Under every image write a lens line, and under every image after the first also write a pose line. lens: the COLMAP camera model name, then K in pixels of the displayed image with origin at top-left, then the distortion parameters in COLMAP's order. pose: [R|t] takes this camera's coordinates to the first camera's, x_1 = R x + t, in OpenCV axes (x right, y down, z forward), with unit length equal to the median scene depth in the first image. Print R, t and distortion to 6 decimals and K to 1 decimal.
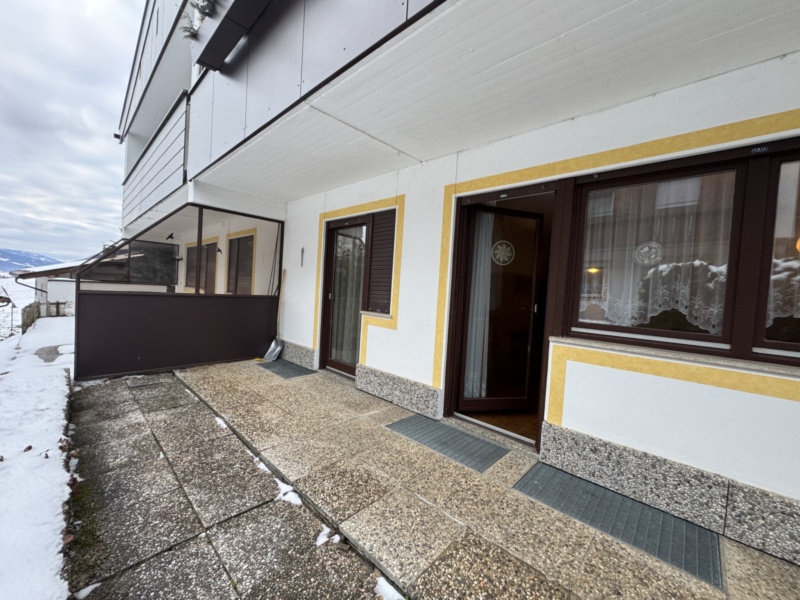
lens RADIAL K [[315.7, 0, 401.3], [0, 315.7, 299.4], [0, 0, 1]] dist [-0.002414, 0.000092]
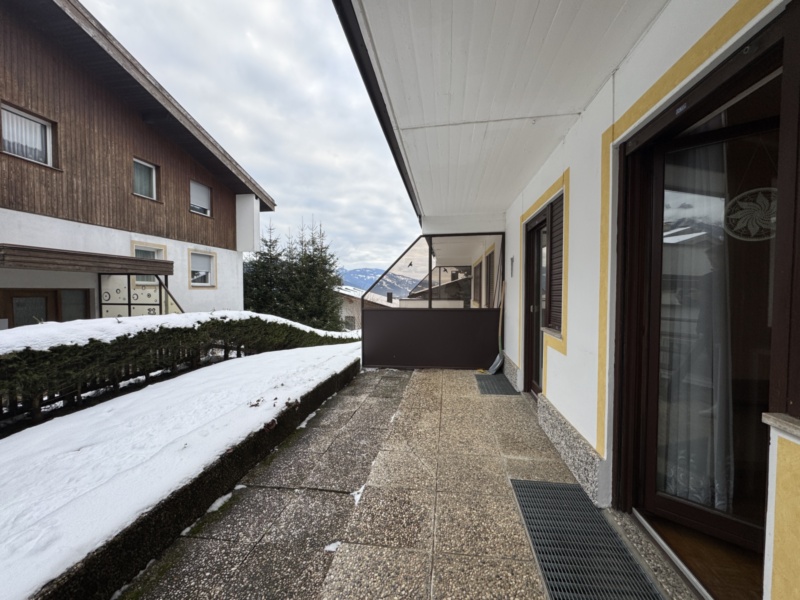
lens RADIAL K [[315.7, 0, 399.3], [0, 315.7, 298.9], [0, 0, 1]] dist [-0.002414, 0.000092]
pose [[0.571215, -0.039709, -0.819839, 0.412711], [0.010694, 0.999104, -0.040941, -0.008789], [0.820731, 0.014619, 0.571128, 0.309156]]
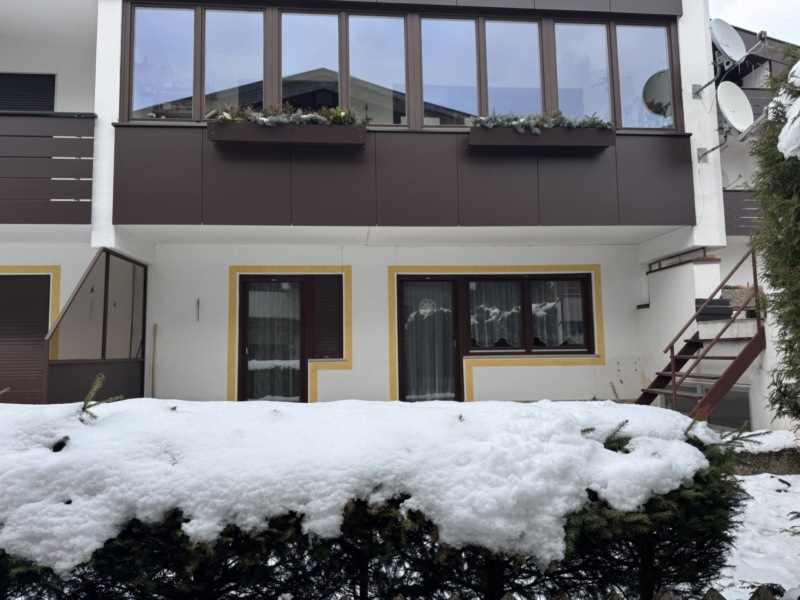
lens RADIAL K [[560.3, 0, 399.2], [0, 560.3, 297.1], [0, 0, 1]] dist [0.029705, -0.030312]
pose [[0.660947, 0.000879, 0.750432, -1.793935], [0.078396, 0.994447, -0.070212, -0.022872], [-0.746326, 0.105237, 0.657208, -0.751594]]
